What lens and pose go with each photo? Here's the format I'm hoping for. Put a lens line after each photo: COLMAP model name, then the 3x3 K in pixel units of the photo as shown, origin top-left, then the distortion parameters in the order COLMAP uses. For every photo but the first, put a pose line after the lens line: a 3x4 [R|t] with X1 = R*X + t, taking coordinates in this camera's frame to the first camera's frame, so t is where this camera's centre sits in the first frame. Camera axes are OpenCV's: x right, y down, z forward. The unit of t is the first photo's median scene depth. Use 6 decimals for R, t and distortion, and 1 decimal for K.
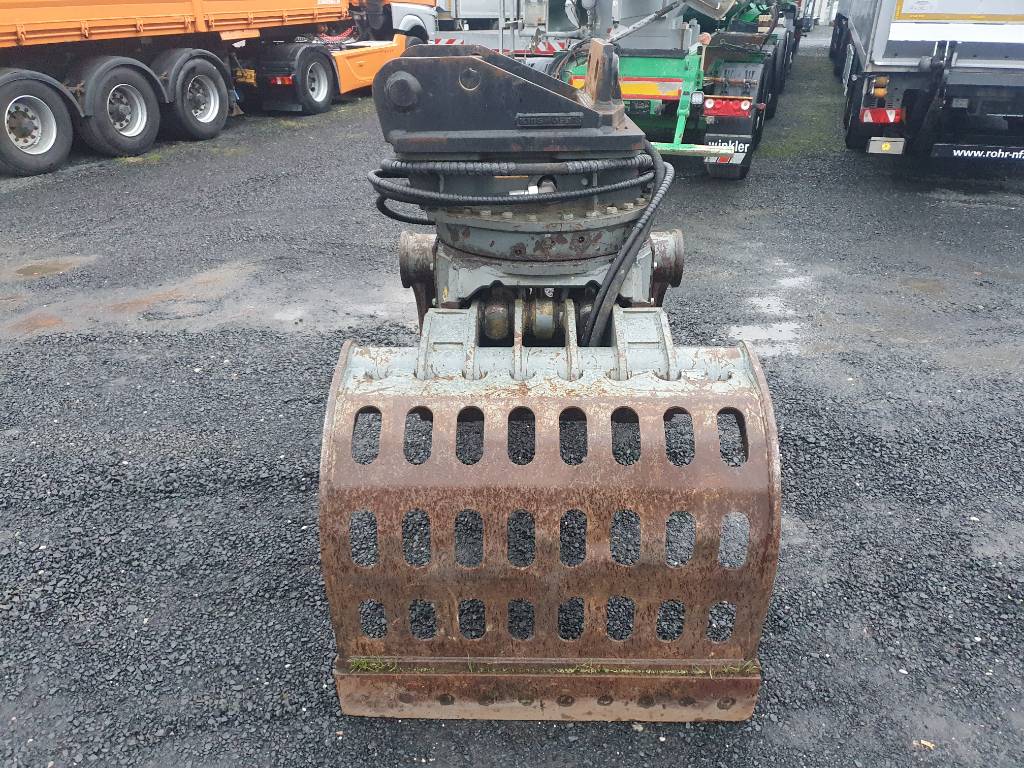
lens RADIAL K [[815.8, 0, 511.8], [0, 815.8, 319.2], [0, 0, 1]] dist [0.055173, -0.003063]
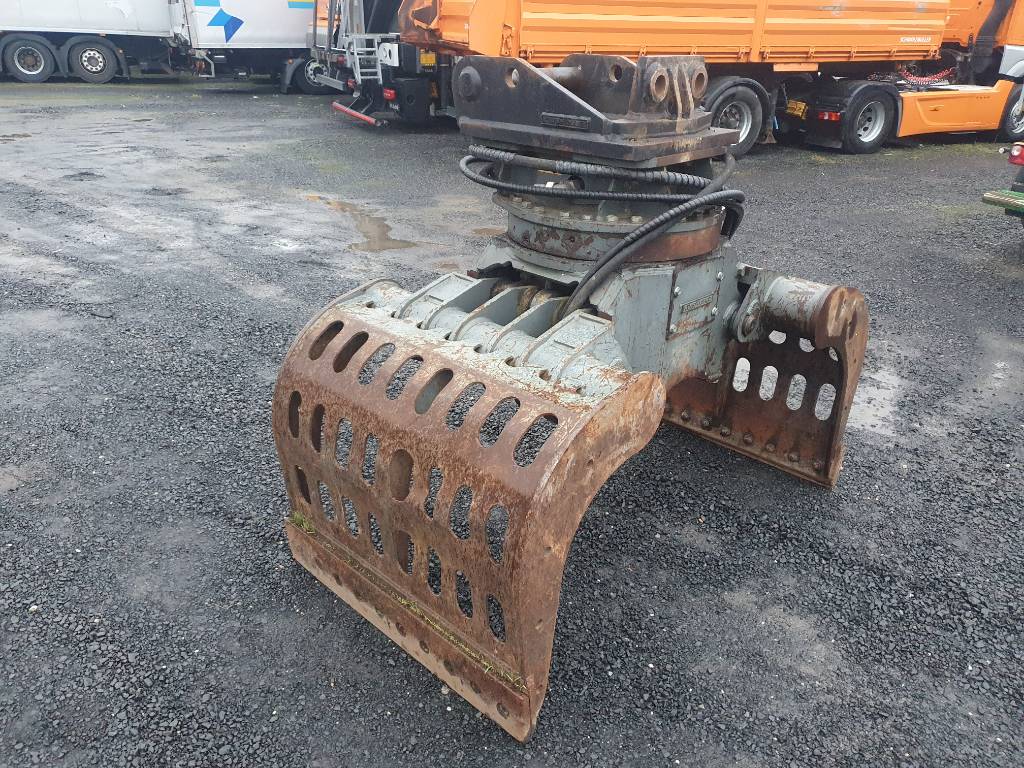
lens RADIAL K [[815.8, 0, 511.8], [0, 815.8, 319.2], [0, 0, 1]] dist [0.055173, -0.003063]
pose [[0.745573, 0.264831, -0.611544, 0.673631], [-0.289926, 0.955156, 0.060166, -0.040107], [0.600053, 0.132445, 0.788920, 0.149136]]
